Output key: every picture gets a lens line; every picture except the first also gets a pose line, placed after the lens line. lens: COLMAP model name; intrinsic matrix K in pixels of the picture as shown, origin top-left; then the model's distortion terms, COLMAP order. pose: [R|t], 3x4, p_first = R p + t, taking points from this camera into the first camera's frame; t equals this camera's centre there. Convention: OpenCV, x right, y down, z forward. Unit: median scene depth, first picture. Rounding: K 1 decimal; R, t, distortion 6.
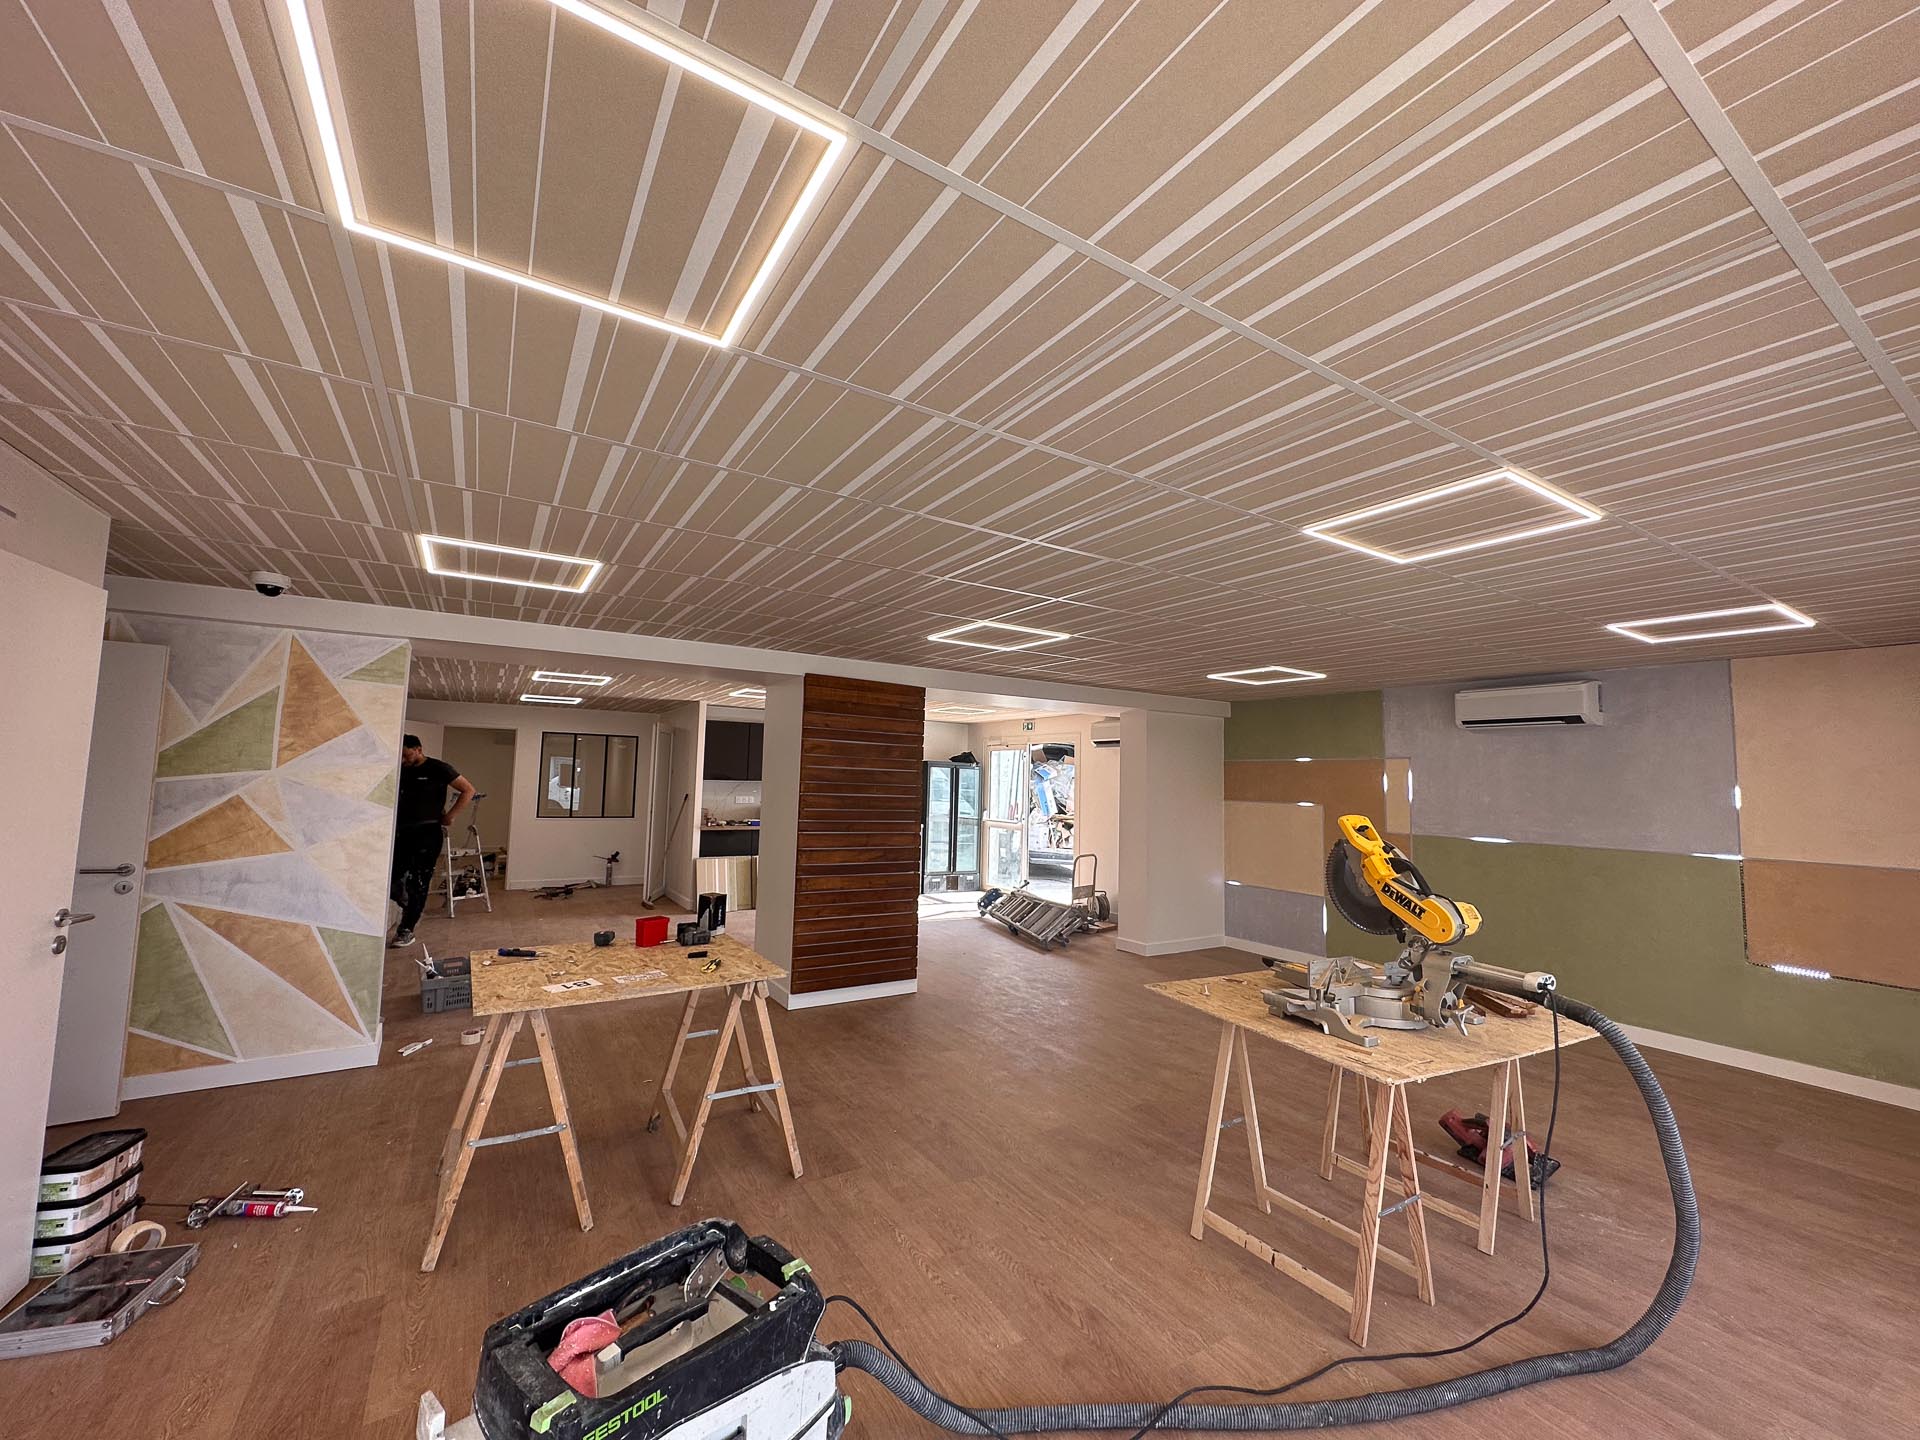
lens RADIAL K [[765.1, 0, 959.7], [0, 765.1, 713.7], [0, 0, 1]] dist [0.000007, -0.000134]
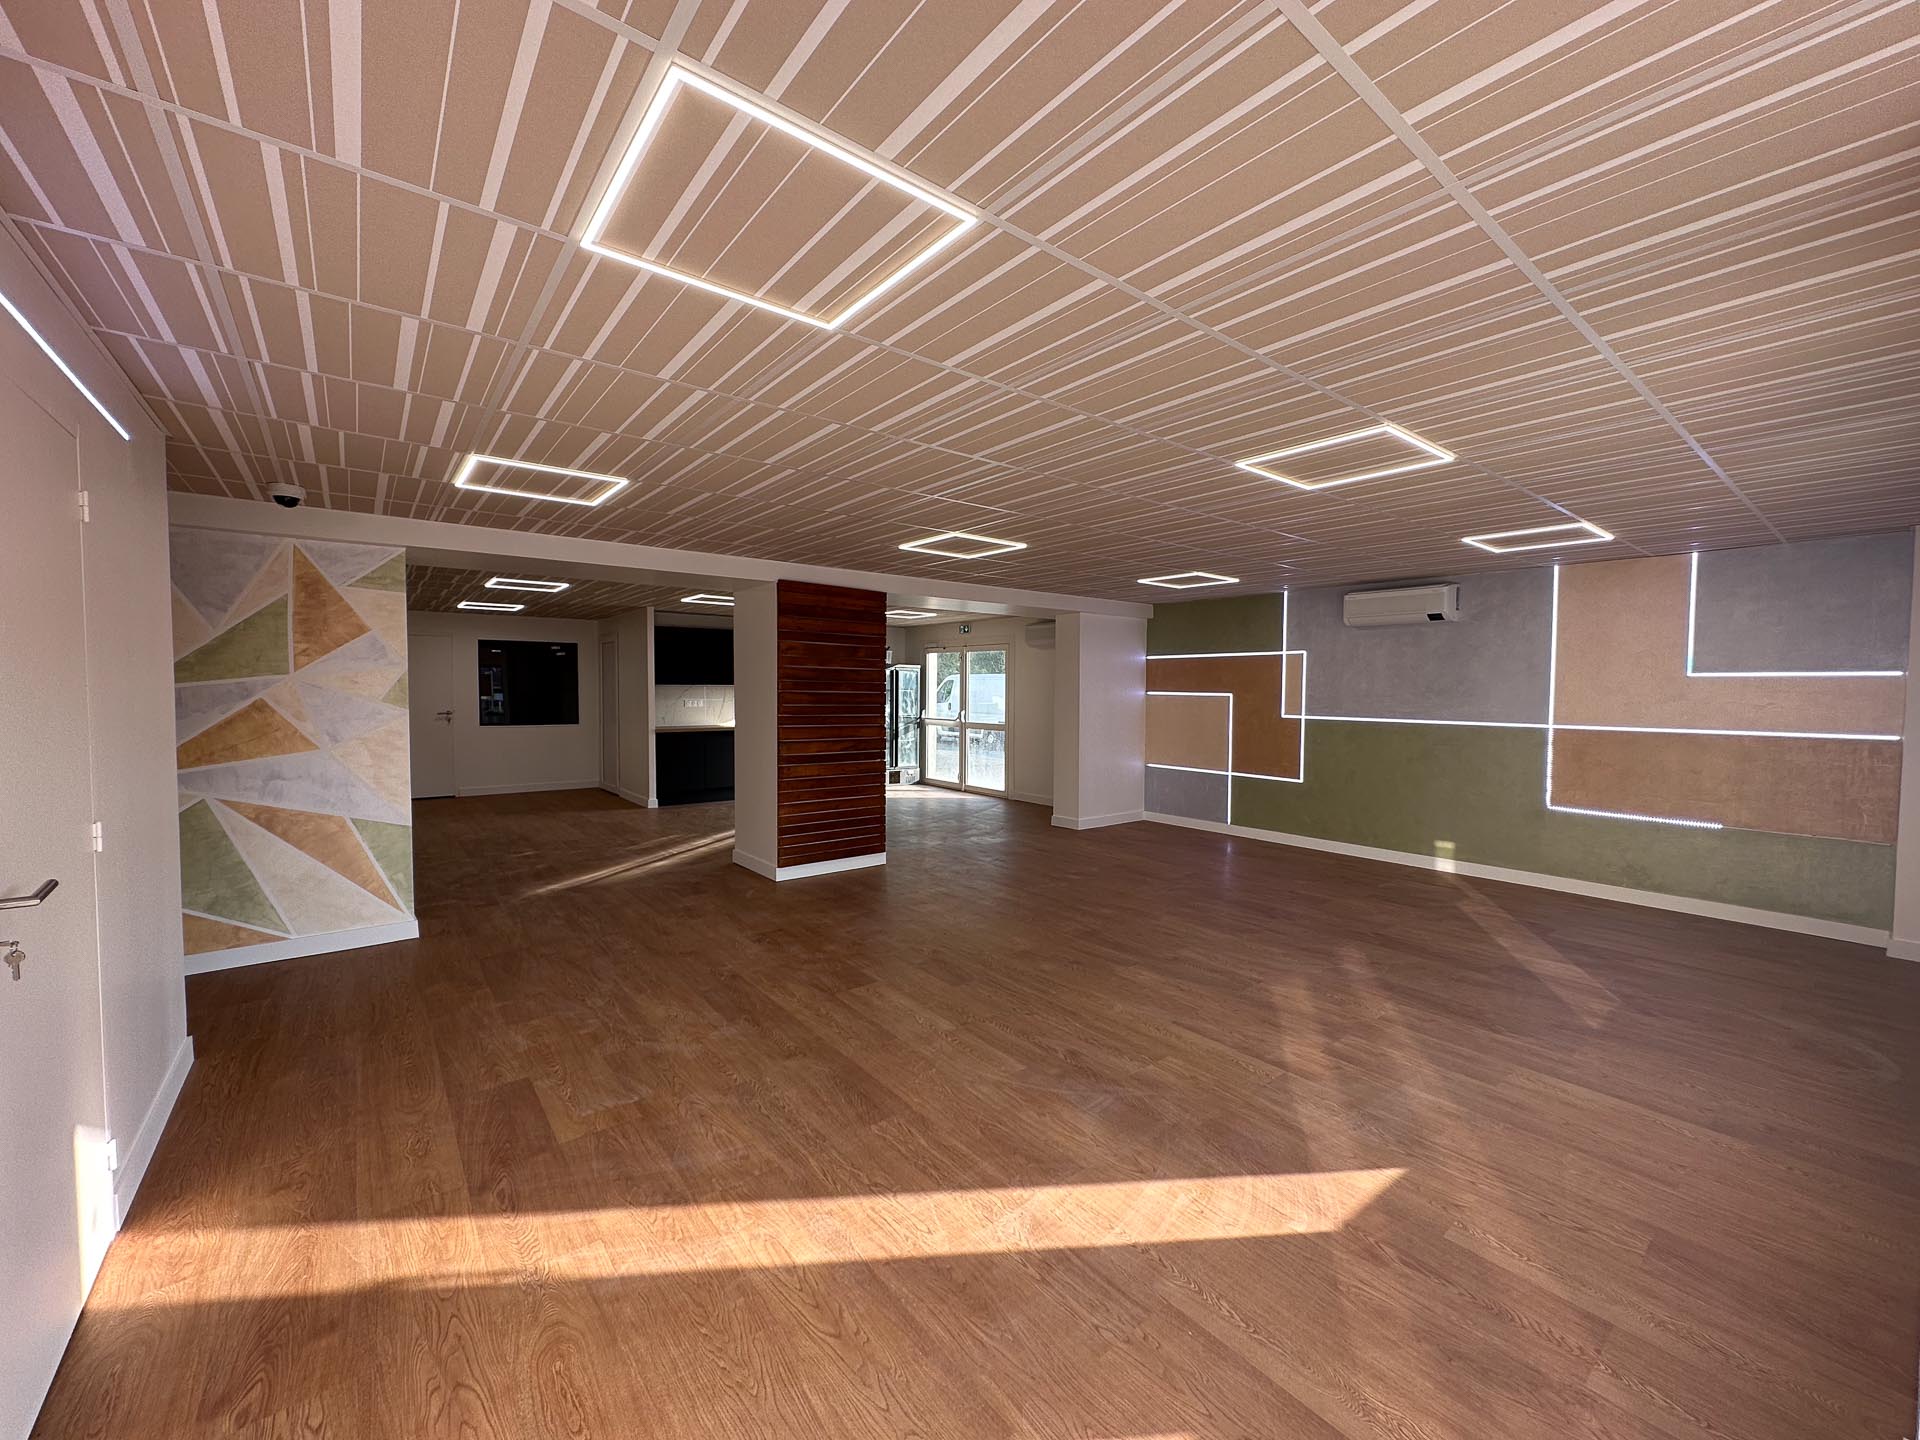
lens RADIAL K [[765.1, 0, 959.7], [0, 765.1, 713.7], [0, 0, 1]] dist [0.000007, -0.000134]
pose [[0.993786, -0.022451, 0.109024, -0.096463], [0.008888, 0.992326, 0.123331, 0.005327], [-0.110957, -0.121595, 0.986359, -0.155850]]
